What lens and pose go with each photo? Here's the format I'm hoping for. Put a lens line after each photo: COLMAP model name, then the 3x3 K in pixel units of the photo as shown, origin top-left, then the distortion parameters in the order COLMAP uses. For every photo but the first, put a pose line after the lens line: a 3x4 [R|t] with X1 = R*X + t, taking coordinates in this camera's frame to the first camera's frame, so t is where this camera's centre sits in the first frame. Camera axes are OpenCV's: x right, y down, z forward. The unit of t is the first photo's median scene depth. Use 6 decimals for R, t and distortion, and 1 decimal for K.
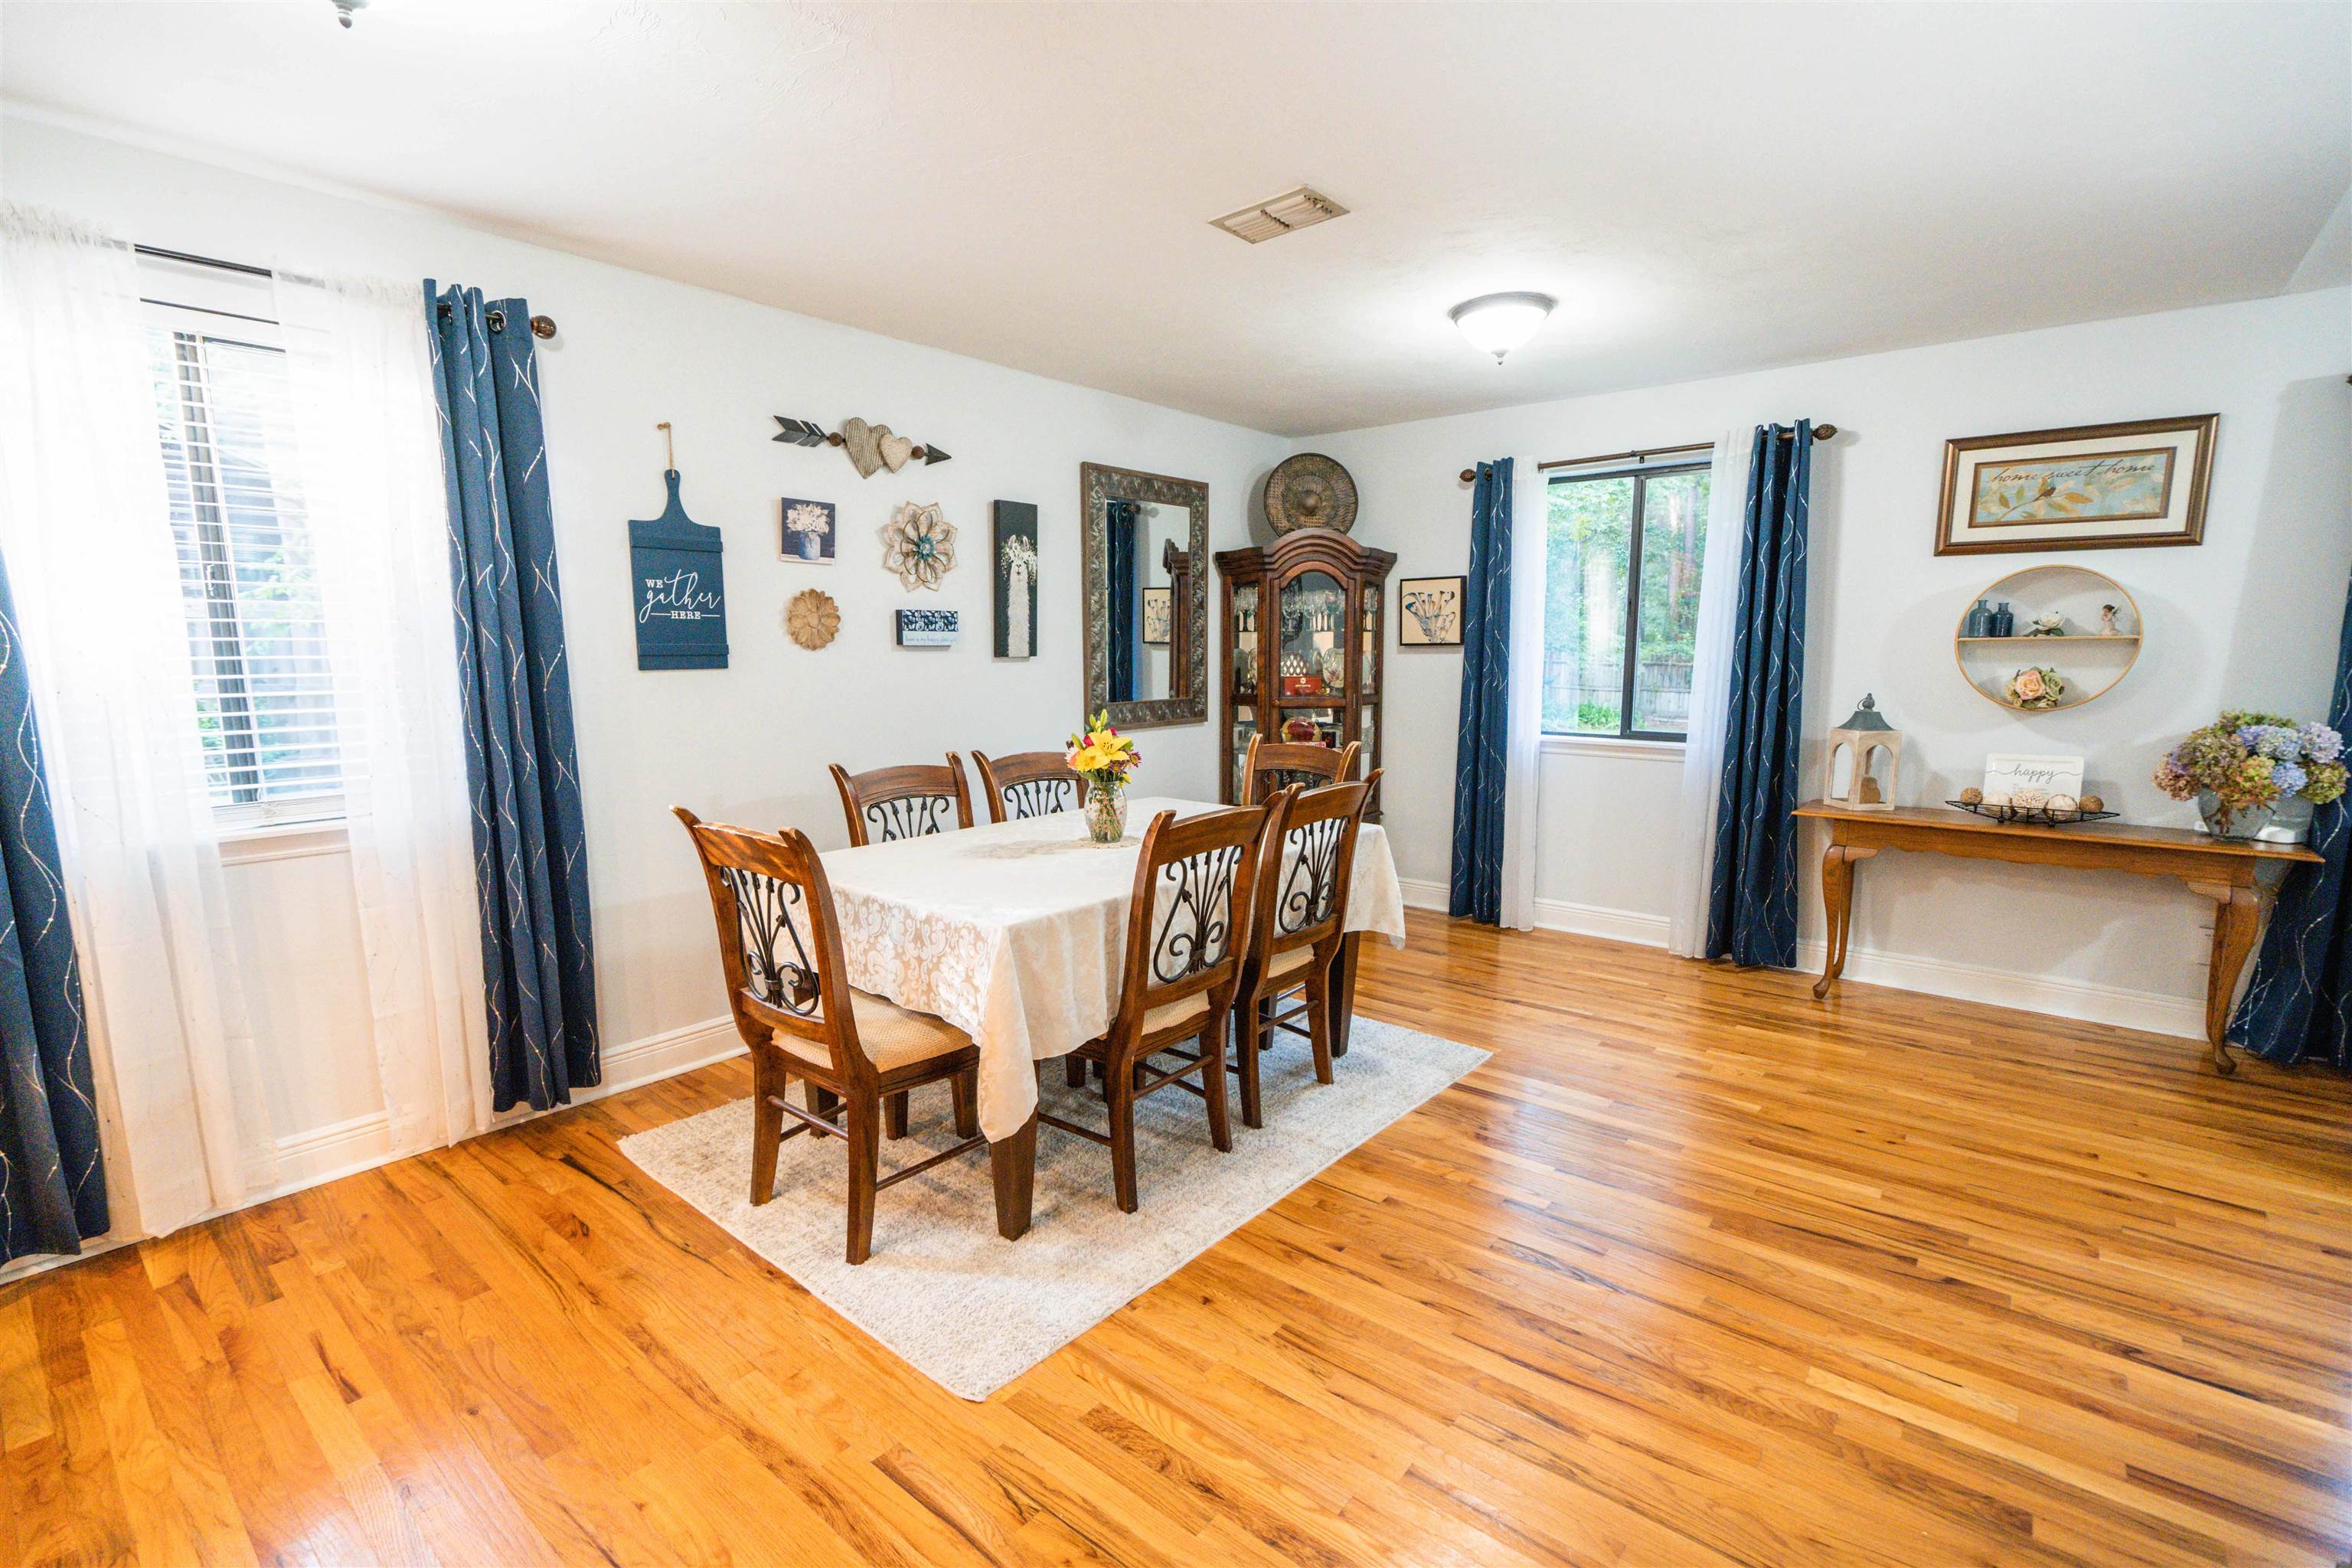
lens RADIAL K [[1051.9, 0, 1184.0], [0, 1051.9, 795.4], [0, 0, 1]] dist [-0.009819, 0.001592]
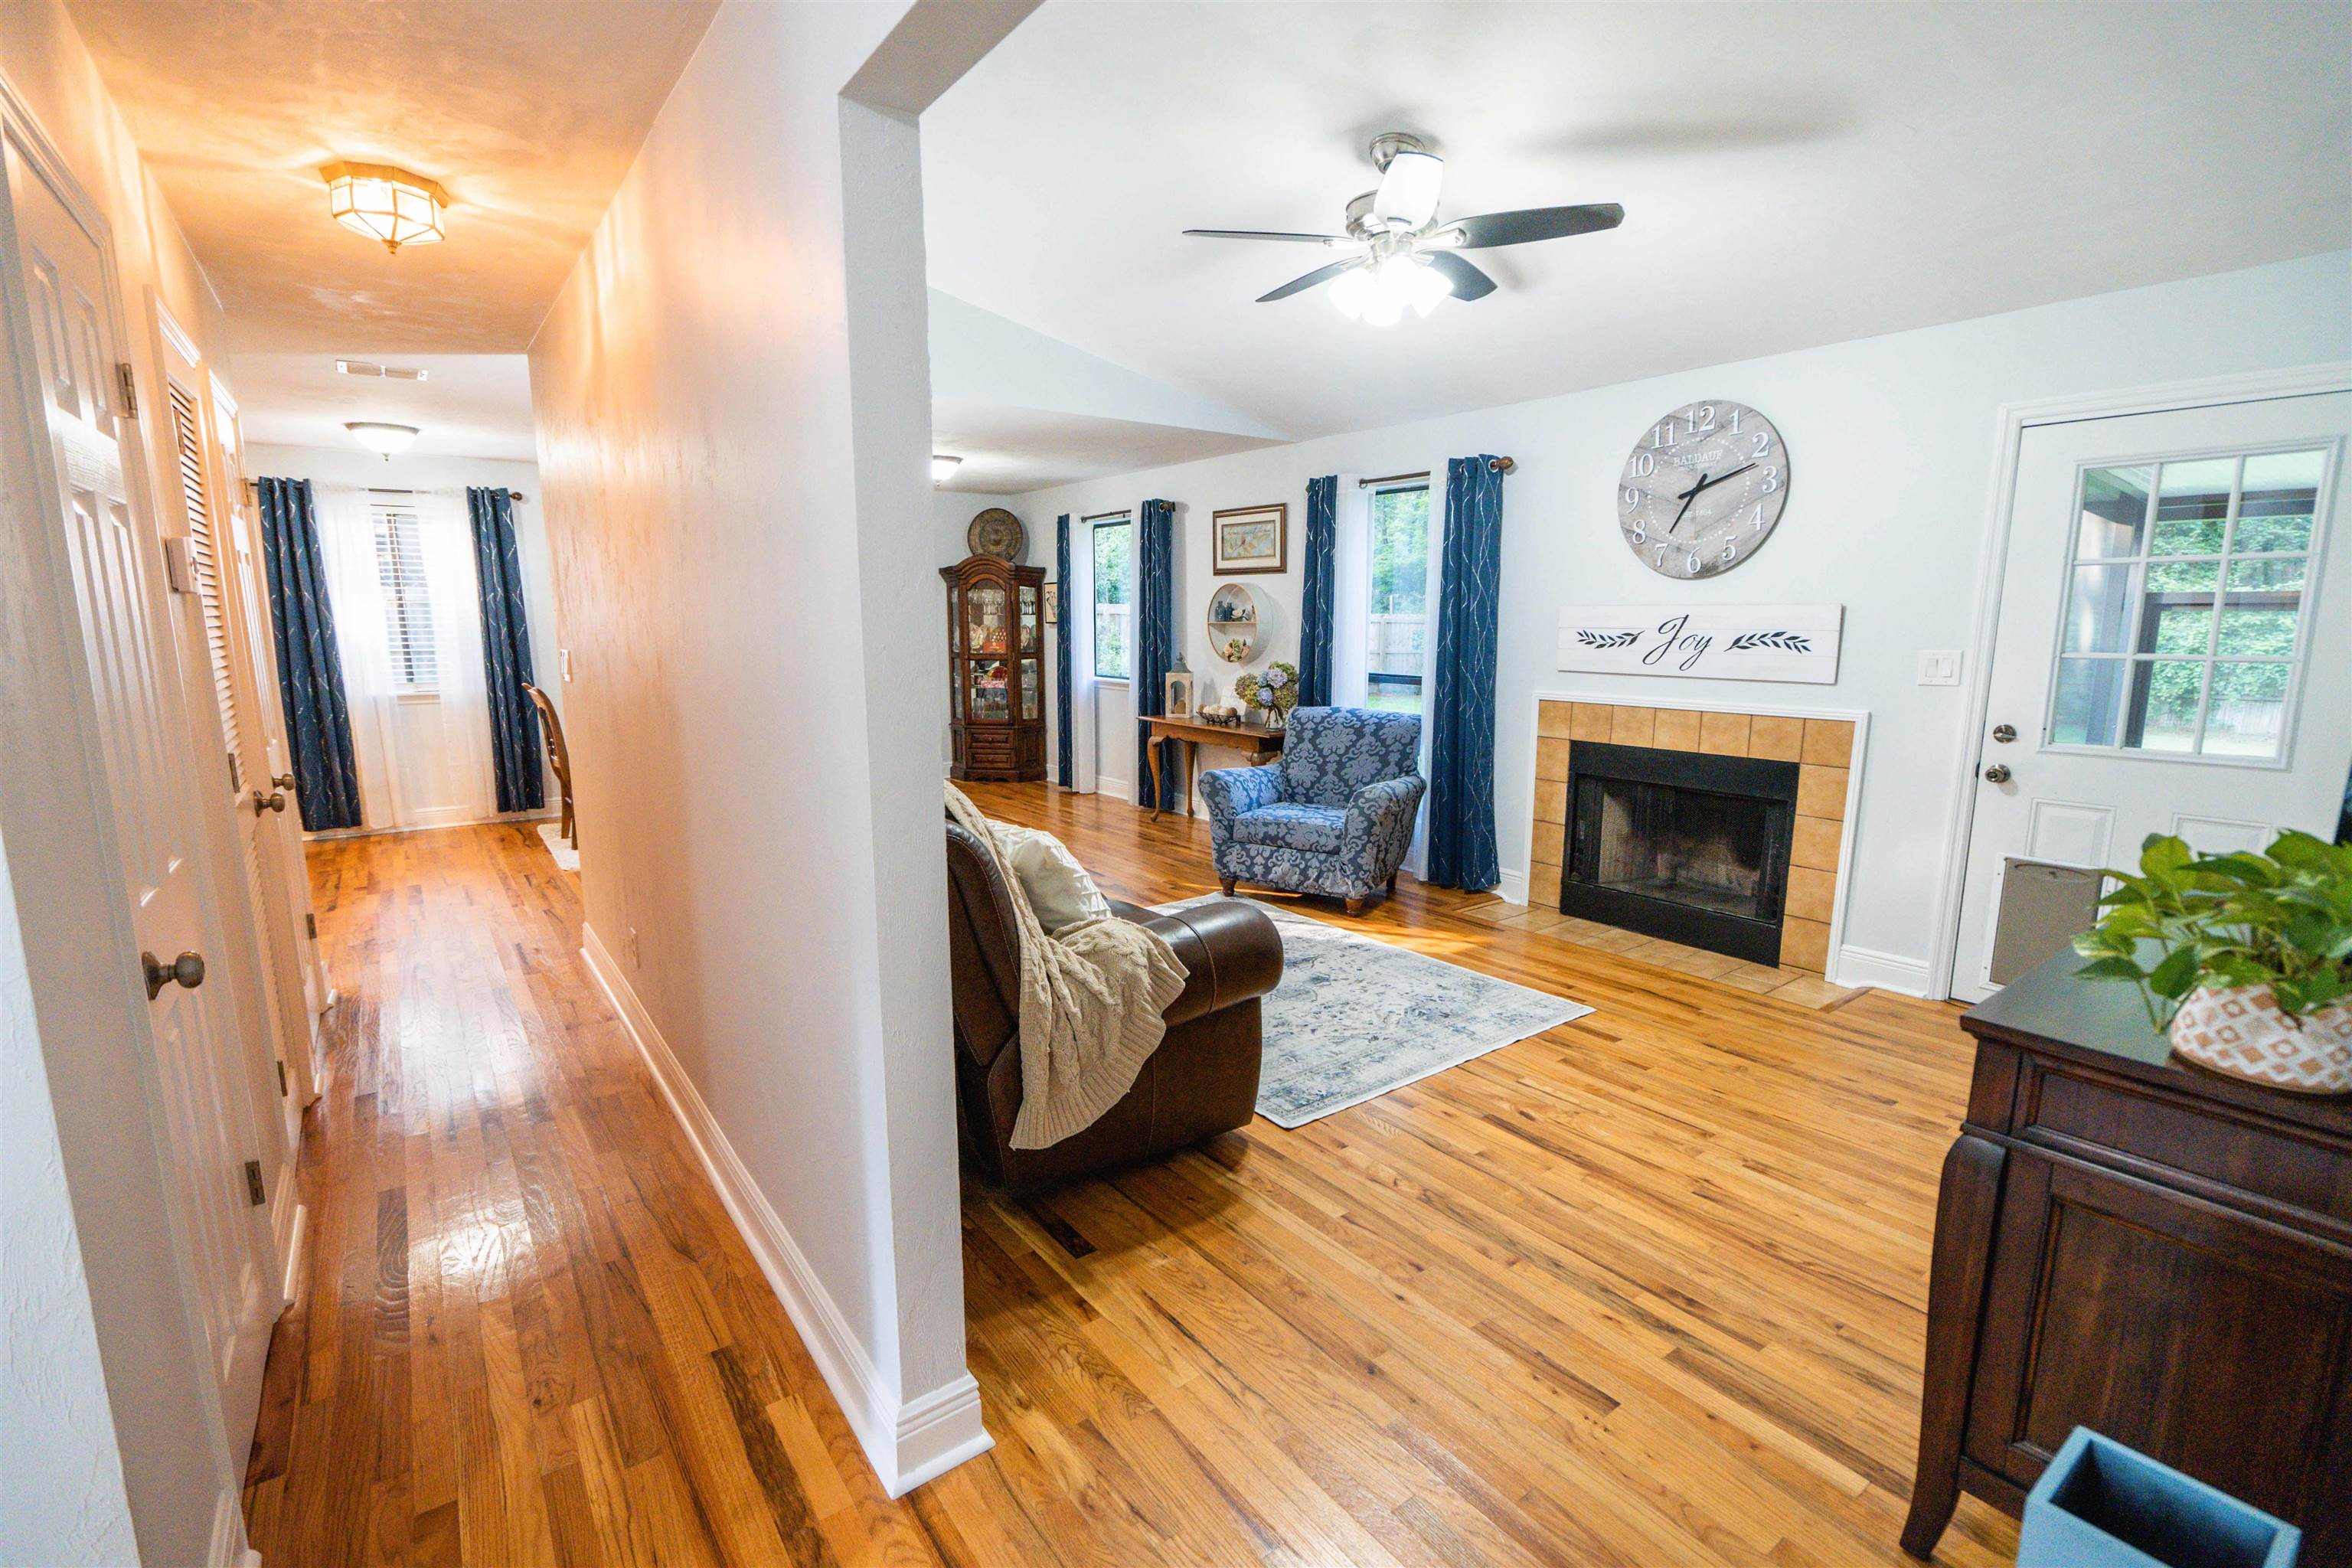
lens RADIAL K [[1051.9, 0, 1178.0], [0, 1051.9, 795.3], [0, 0, 1]] dist [-0.009819, 0.001592]
pose [[0.973487, 0.041373, -0.224970, 1.238320], [-0.035568, 0.998923, 0.029796, 0.109798], [0.225960, -0.021004, 0.973910, -0.891847]]
